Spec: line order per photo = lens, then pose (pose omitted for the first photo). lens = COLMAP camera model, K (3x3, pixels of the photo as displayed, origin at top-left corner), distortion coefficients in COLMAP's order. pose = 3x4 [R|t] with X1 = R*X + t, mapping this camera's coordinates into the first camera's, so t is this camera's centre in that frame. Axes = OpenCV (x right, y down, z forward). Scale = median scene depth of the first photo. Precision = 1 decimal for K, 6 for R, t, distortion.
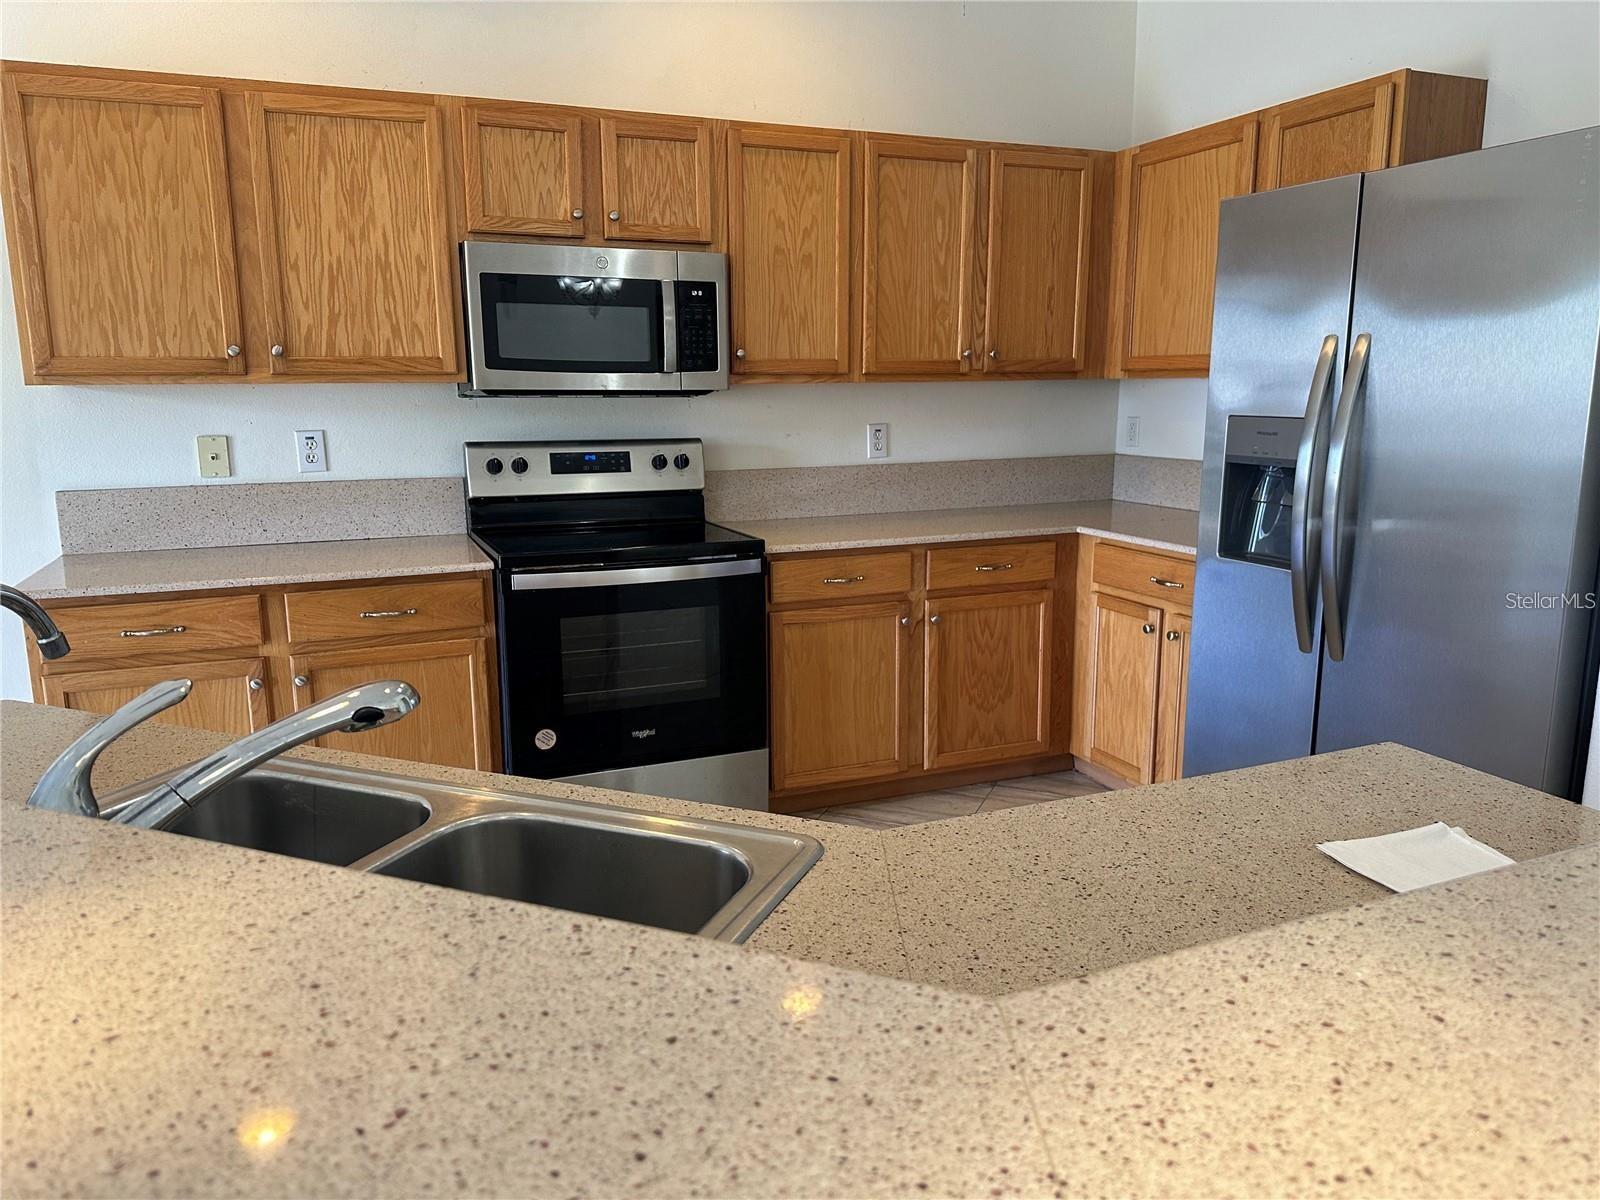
lens RADIAL K [[1119.6, 0, 797.4], [0, 1119.6, 573.6], [0, 0, 1]] dist [0.041139, -0.060802]
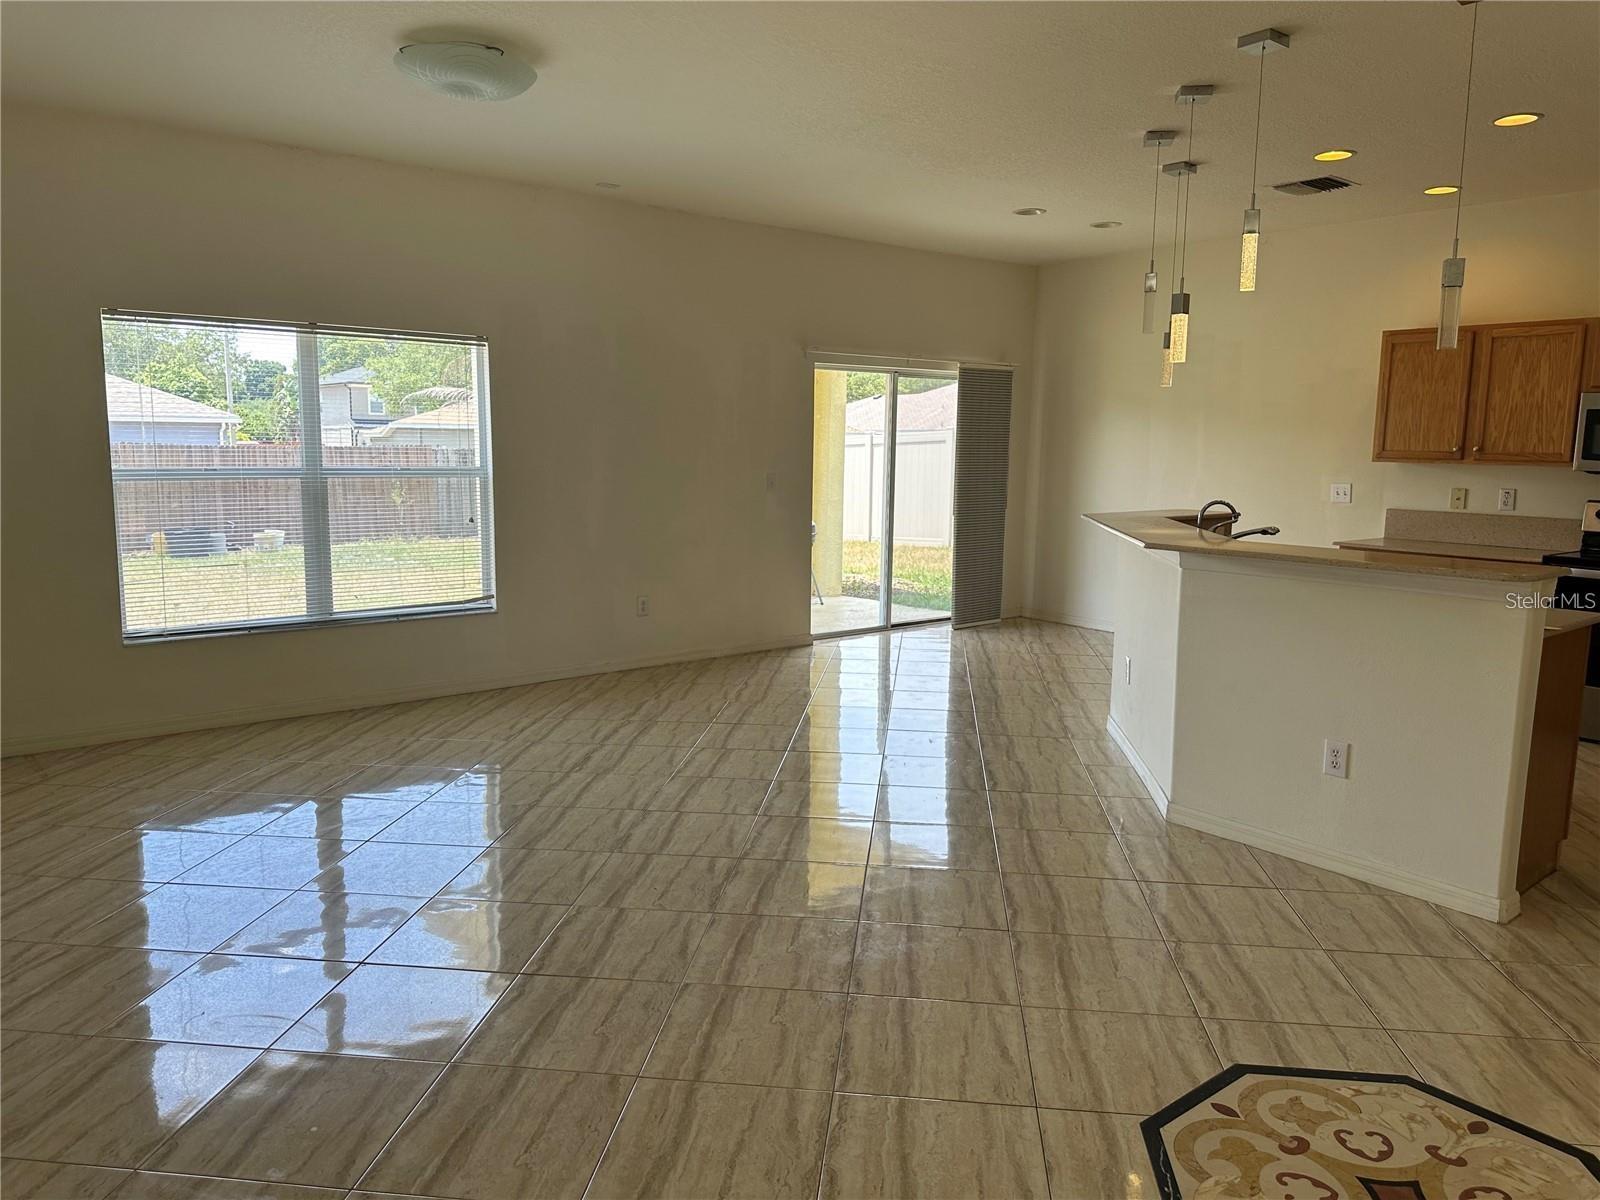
lens RADIAL K [[1119.0, 0, 799.0], [0, 1119.0, 589.7], [0, 0, 1]] dist [0.064256, -0.055798]
pose [[0.256226, 0.135359, -0.957092, 1.152537], [-0.189294, 0.978002, 0.087639, 0.102512], [0.947901, 0.158716, 0.276212, -0.672853]]
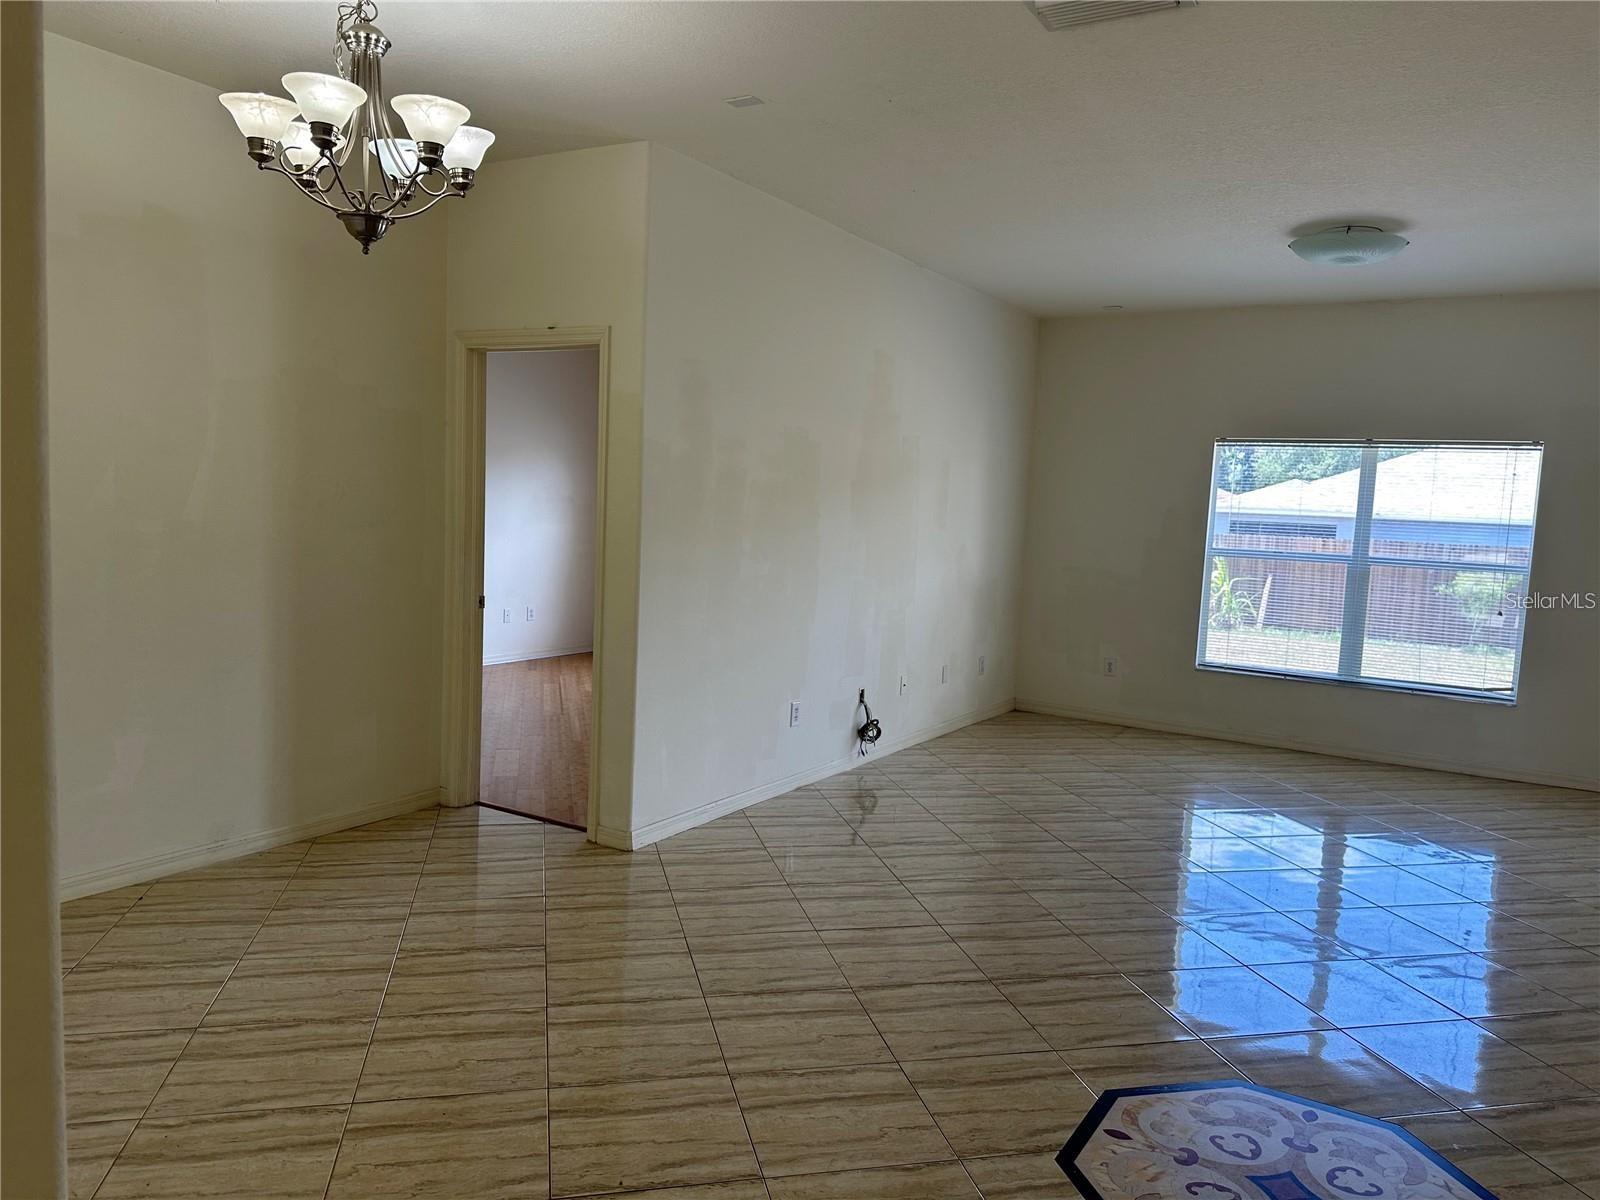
lens RADIAL K [[1119.0, 0, 799.0], [0, 1119.0, 589.7], [0, 0, 1]] dist [0.064256, -0.055798]
pose [[-0.825045, 0.014112, -0.564890, 1.349446], [-0.142884, 0.961990, 0.232720, -0.076296], [0.546703, 0.272718, -0.791669, 0.232327]]
